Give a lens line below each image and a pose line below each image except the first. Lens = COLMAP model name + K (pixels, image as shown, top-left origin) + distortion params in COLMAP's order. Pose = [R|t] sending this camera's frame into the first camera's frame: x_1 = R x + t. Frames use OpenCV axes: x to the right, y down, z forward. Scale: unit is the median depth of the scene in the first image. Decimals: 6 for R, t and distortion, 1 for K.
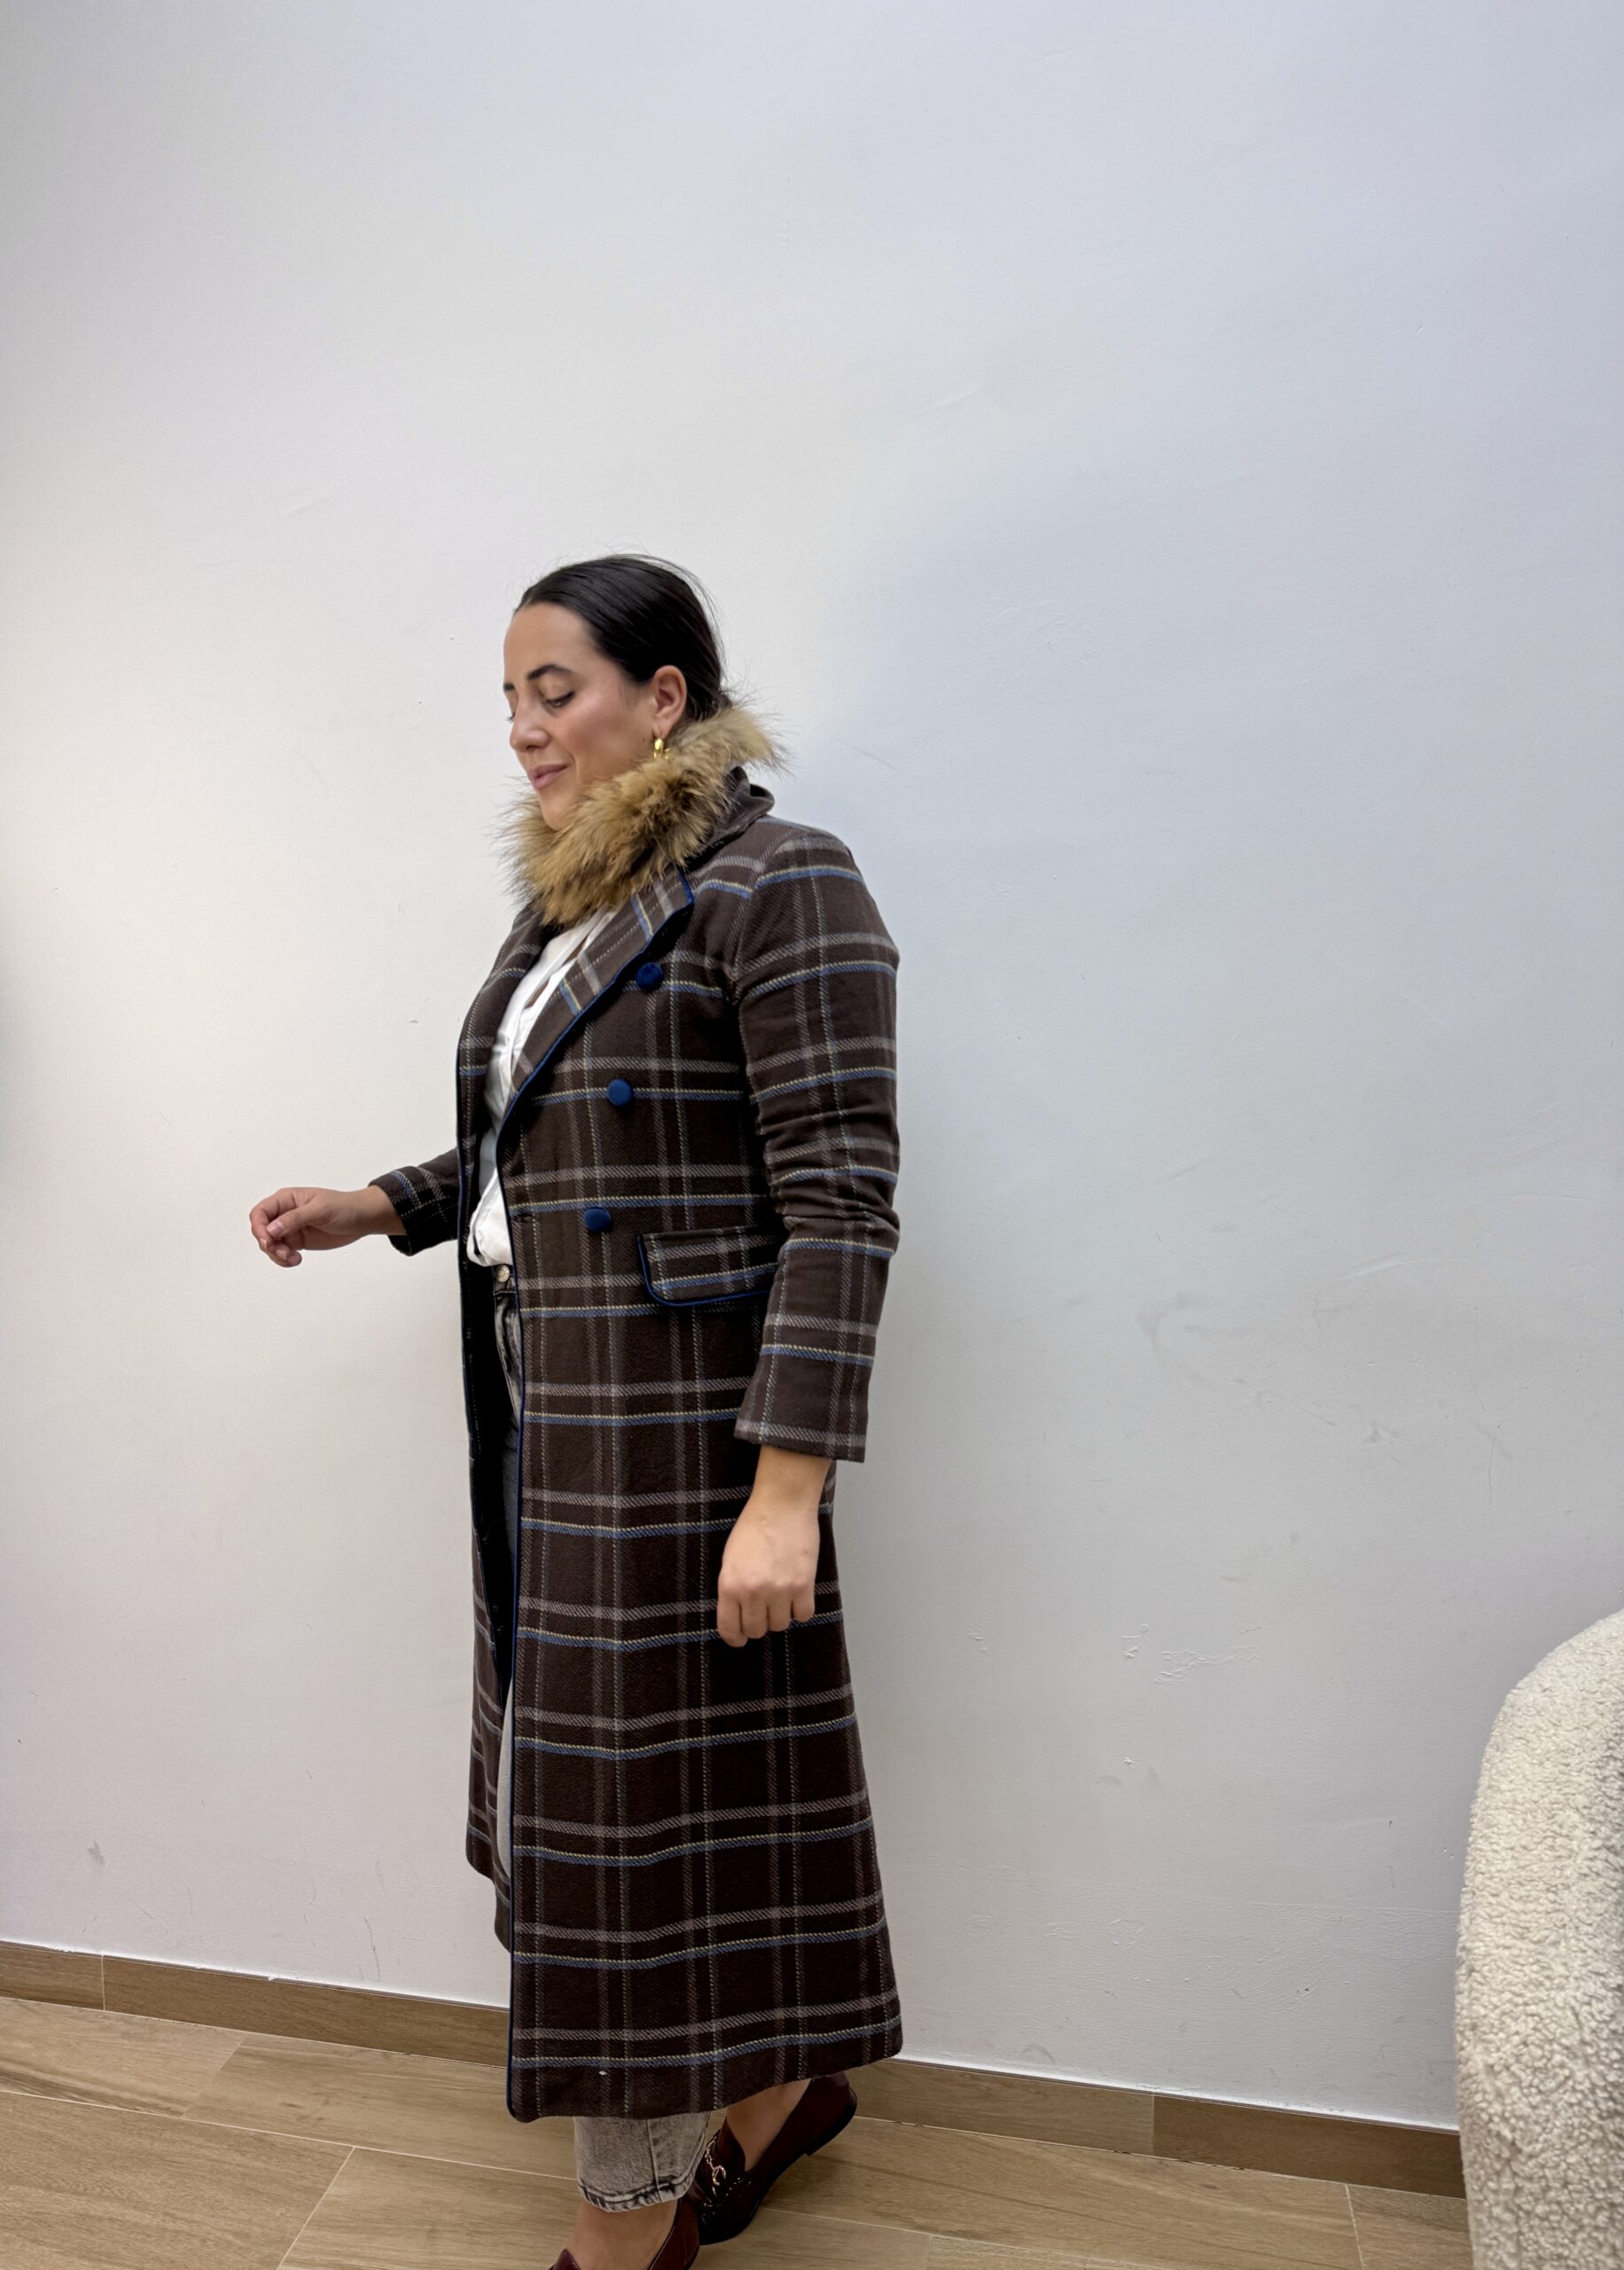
lens RADIAL K [[1587.6, 0, 777.4], [0, 1587.6, 1132.6], [0, 0, 1]] dist [-0.006167, 0.005869]
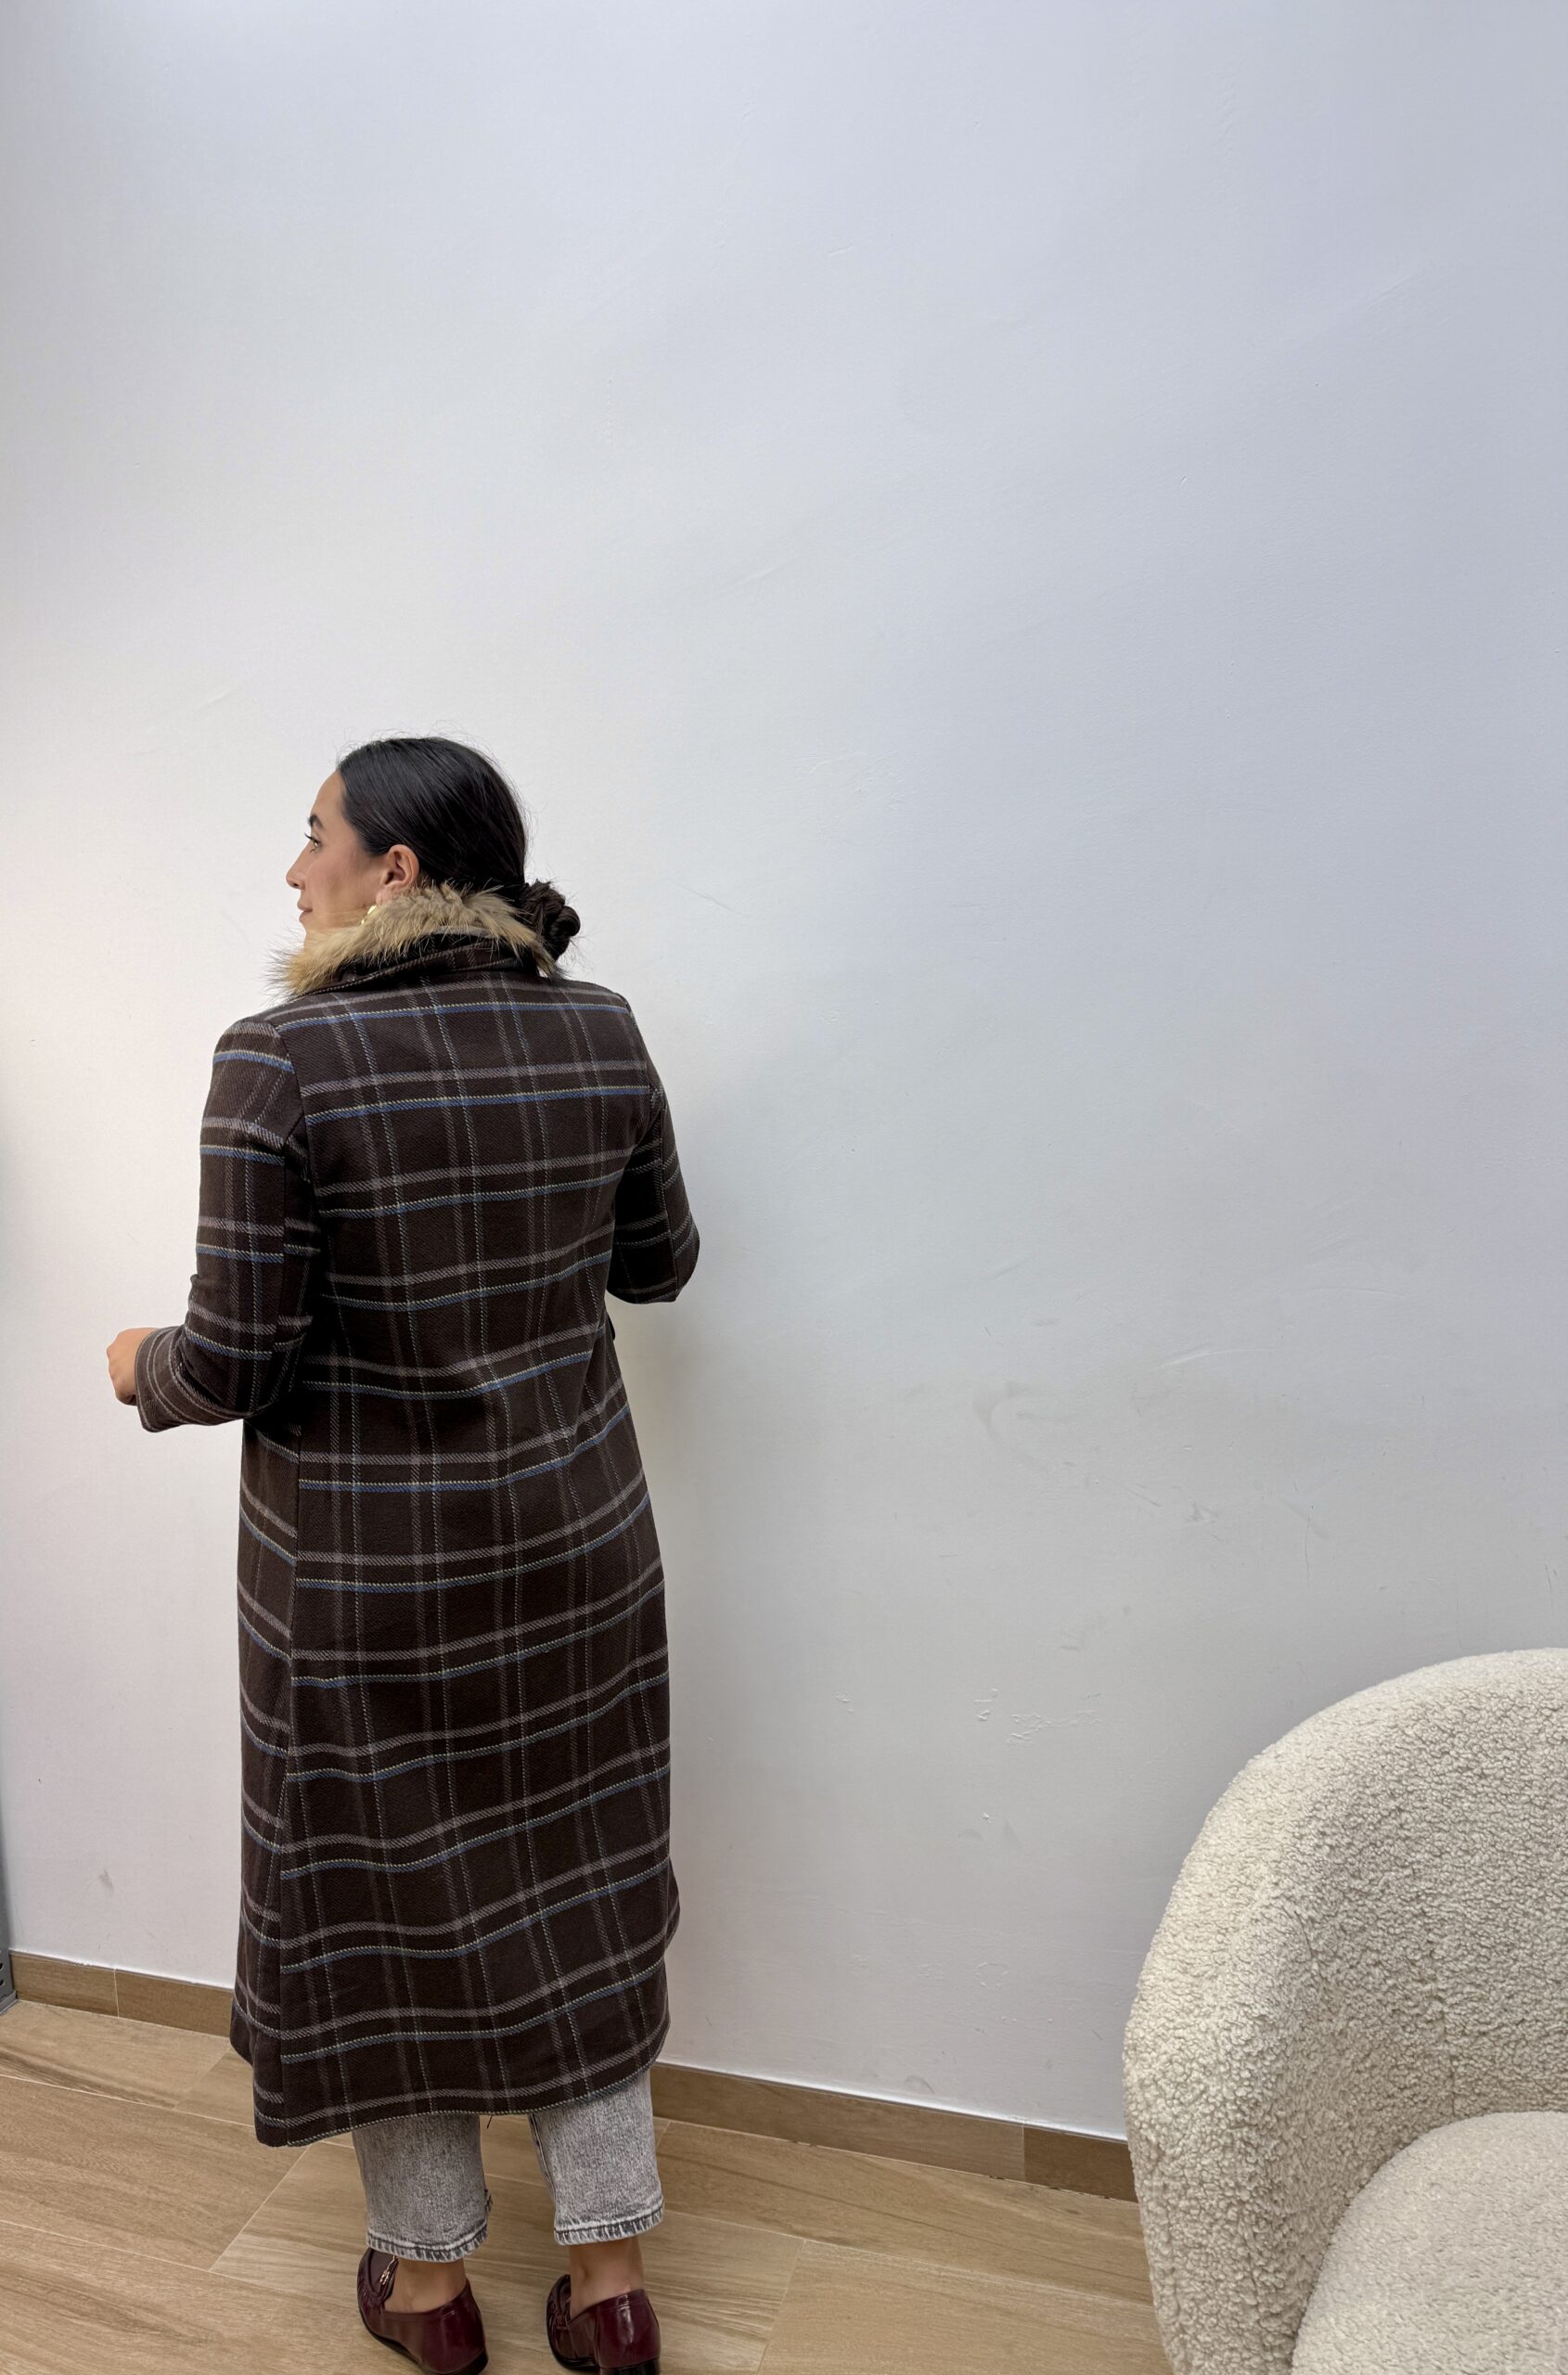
lens RADIAL K [[1660.4, 0, 670.8], [0, 1660.4, 1188.8], [0, 0, 1]] dist [-0.002830, 0.001692]
pose [[0.989909, -0.032364, -0.137956, 0.187199], [0.034493, 0.999319, 0.013069, -0.053050], [0.137440, -0.017696, 0.990352, -0.142075]]
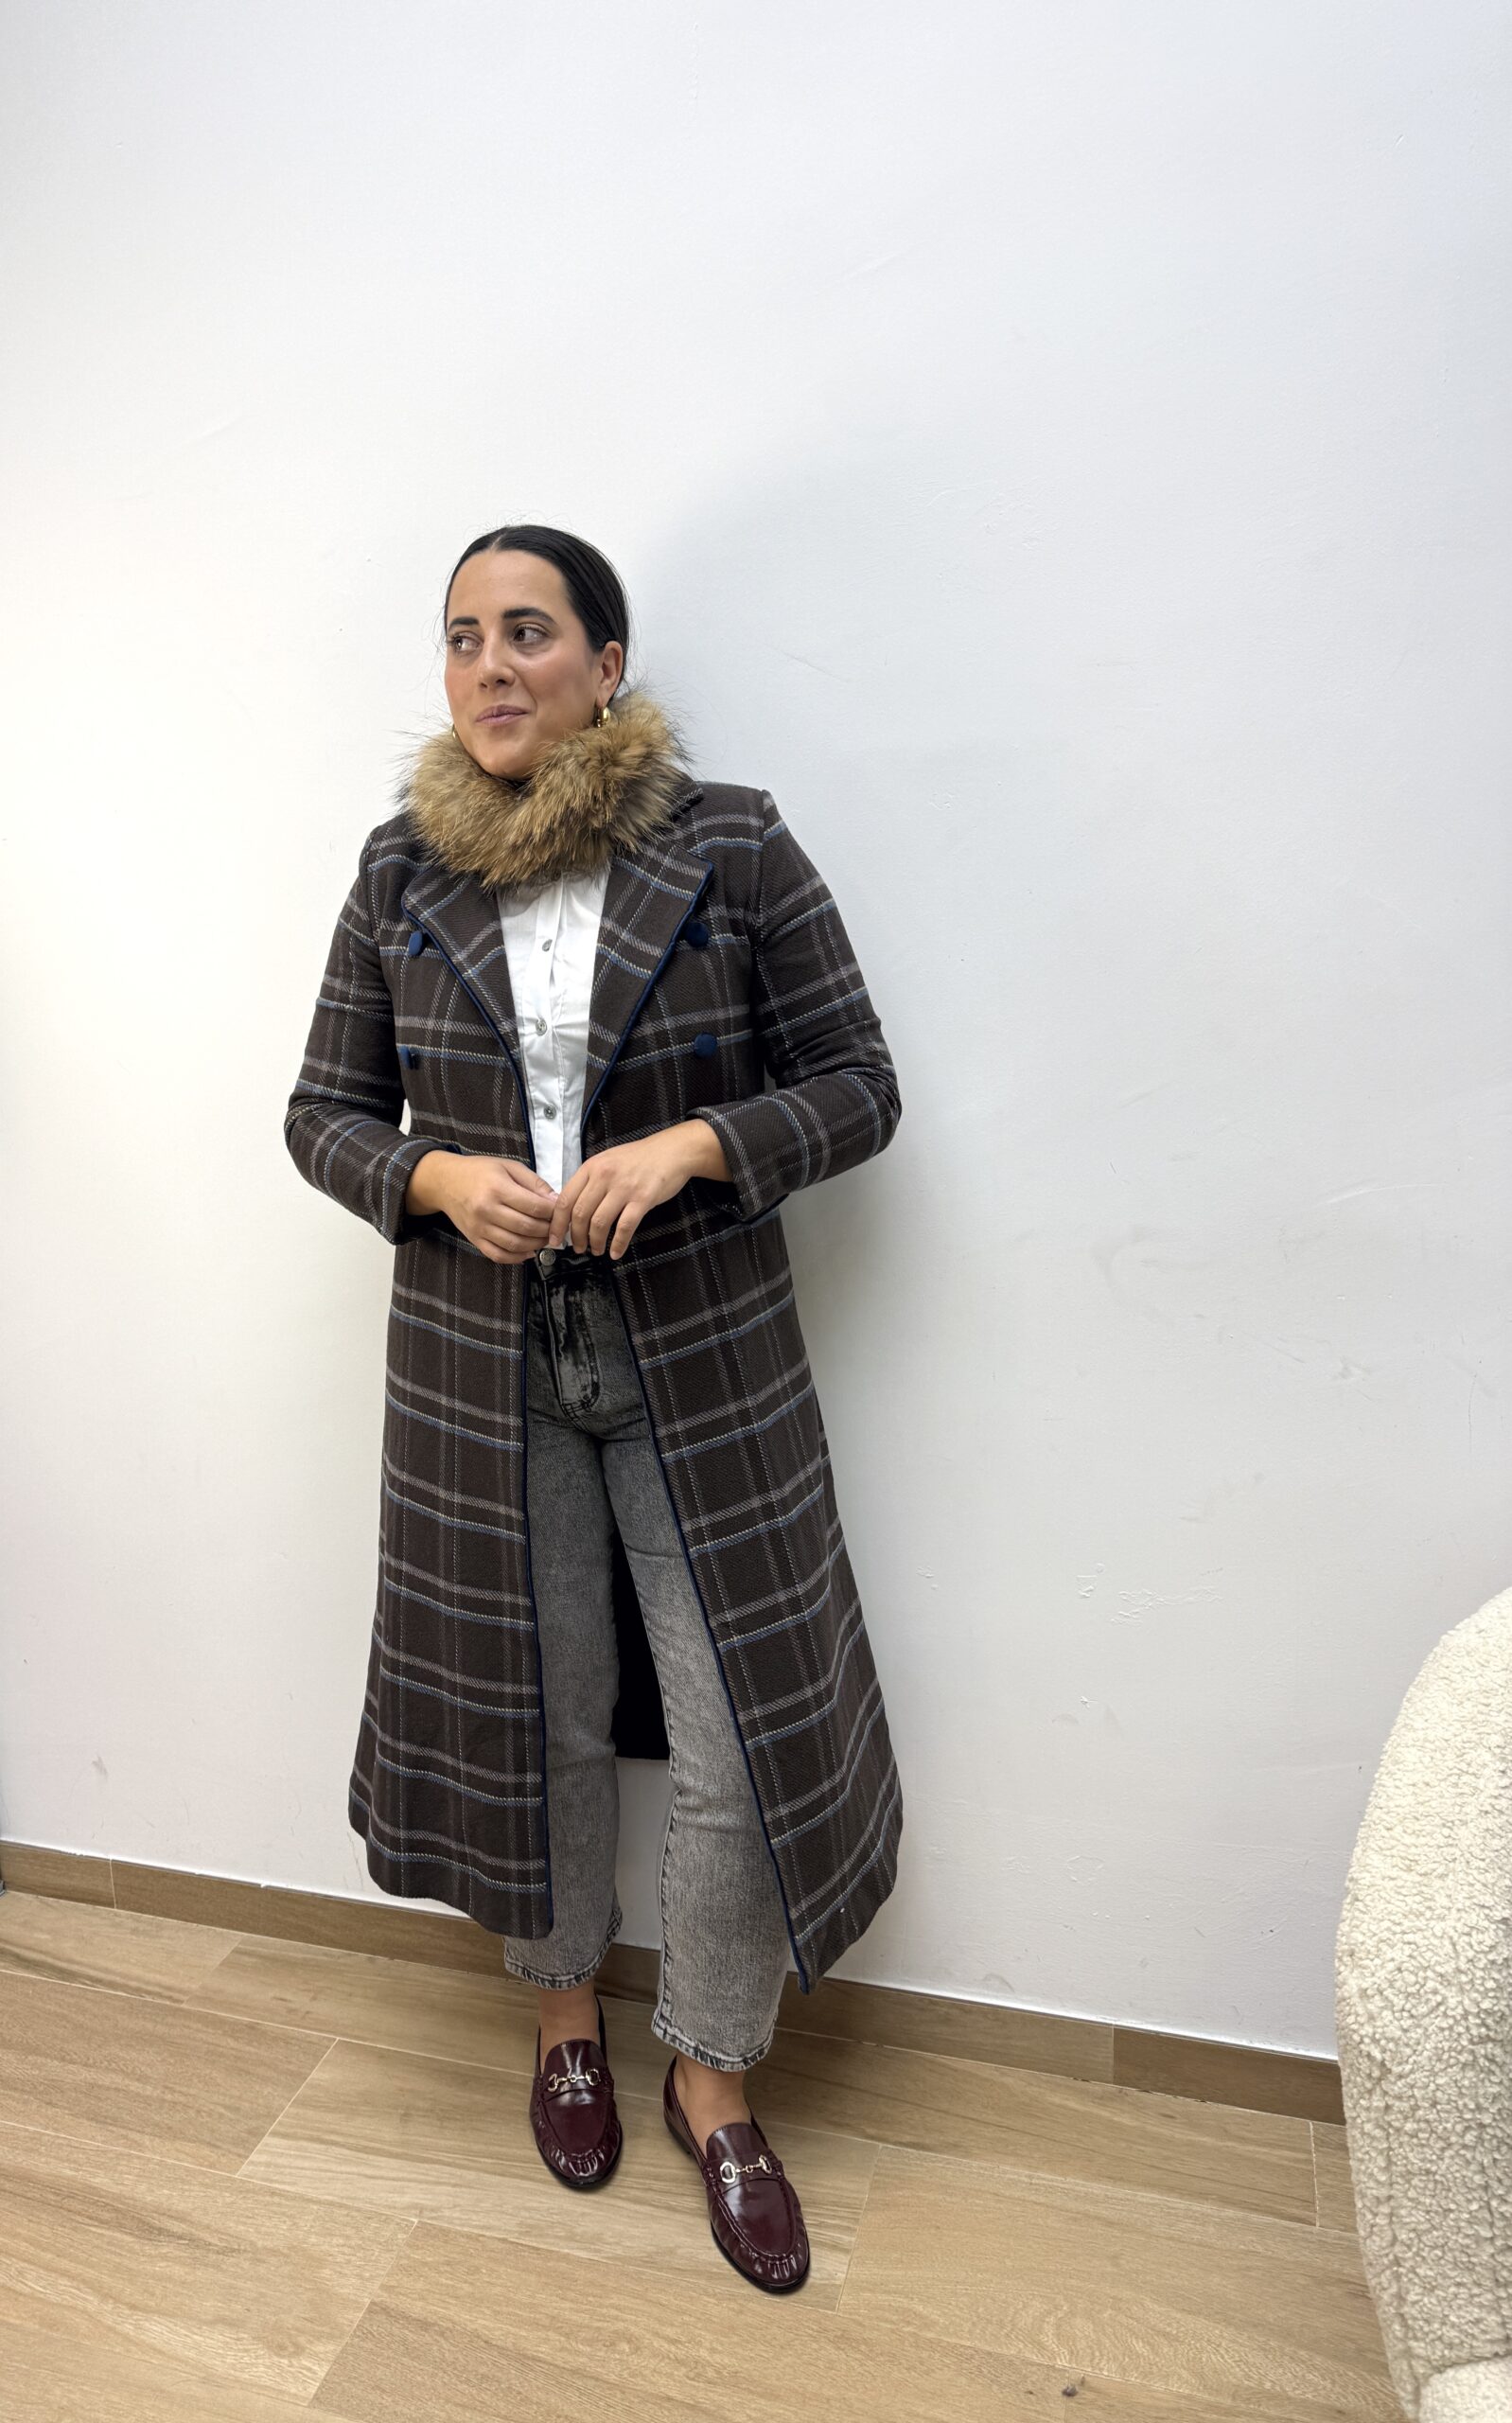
lens RADIAL K [[1697.9, 0, 629.3], [0, 1697.9, 1217.8], [0, 0, 1]] dist [-0.000559, 0.000054]
pose [[0.991759, -0.013221, -0.127430, 0.083449], [0.025179, 0.995376, 0.092694, -0.004540], [0.125616, -0.095138, 0.987507, -0.043783]]
